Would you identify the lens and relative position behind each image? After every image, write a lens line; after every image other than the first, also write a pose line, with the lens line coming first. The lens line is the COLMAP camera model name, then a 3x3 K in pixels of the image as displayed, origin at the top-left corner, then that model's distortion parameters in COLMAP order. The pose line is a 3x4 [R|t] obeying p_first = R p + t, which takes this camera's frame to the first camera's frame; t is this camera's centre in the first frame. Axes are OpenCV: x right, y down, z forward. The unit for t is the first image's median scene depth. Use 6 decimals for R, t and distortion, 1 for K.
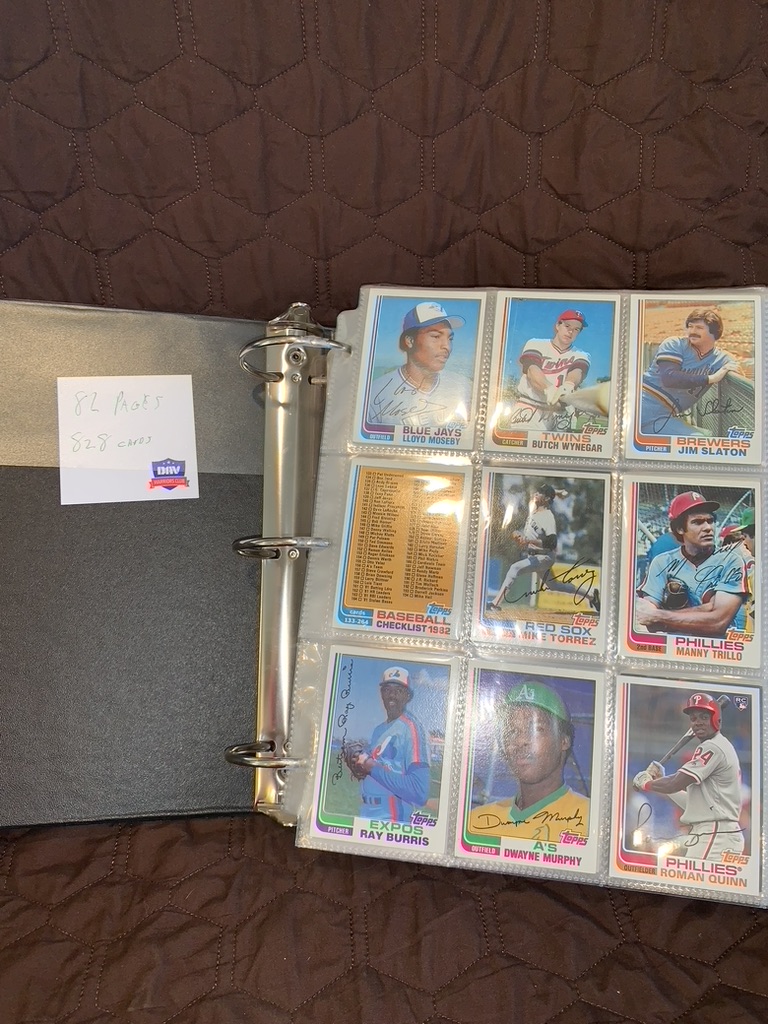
lens RADIAL K [[782.0, 0, 378.3], [0, 782.0, 507.5], [0, 0, 1]] dist [0.031346, -0.027791]
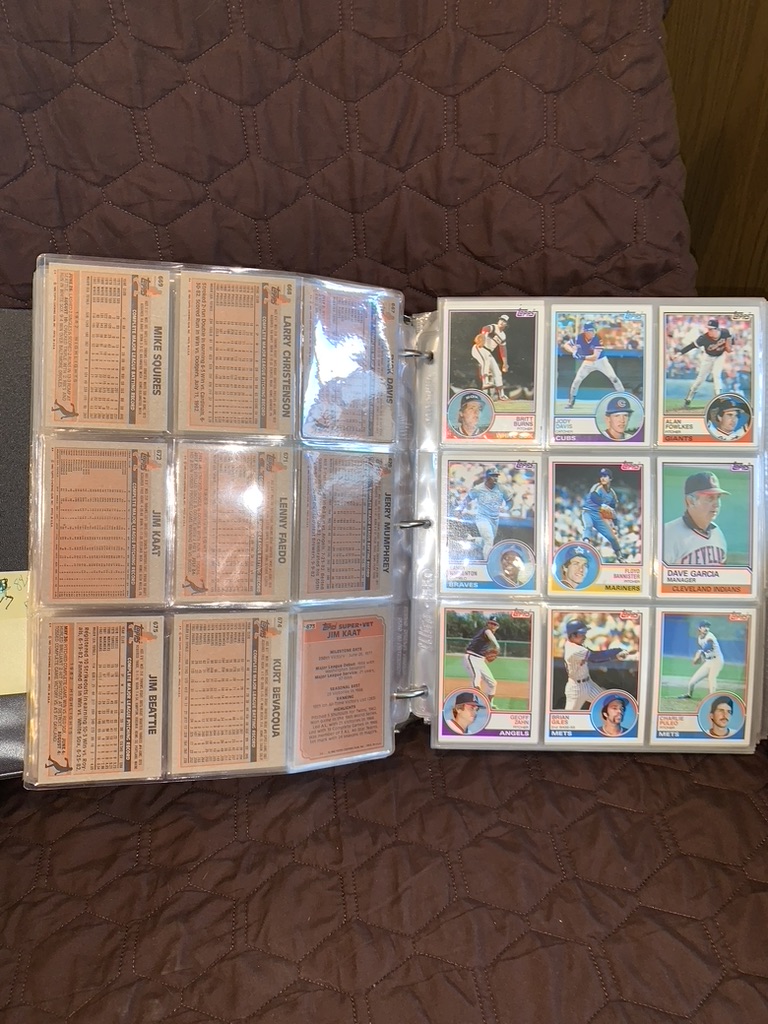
lens RADIAL K [[782.0, 0, 378.3], [0, 782.0, 507.5], [0, 0, 1]] dist [0.031346, -0.027791]
pose [[0.996638, -0.072273, 0.038580, 0.016020], [0.071421, 0.997180, 0.023029, -0.074100], [-0.040136, -0.020196, 0.998990, -0.192663]]
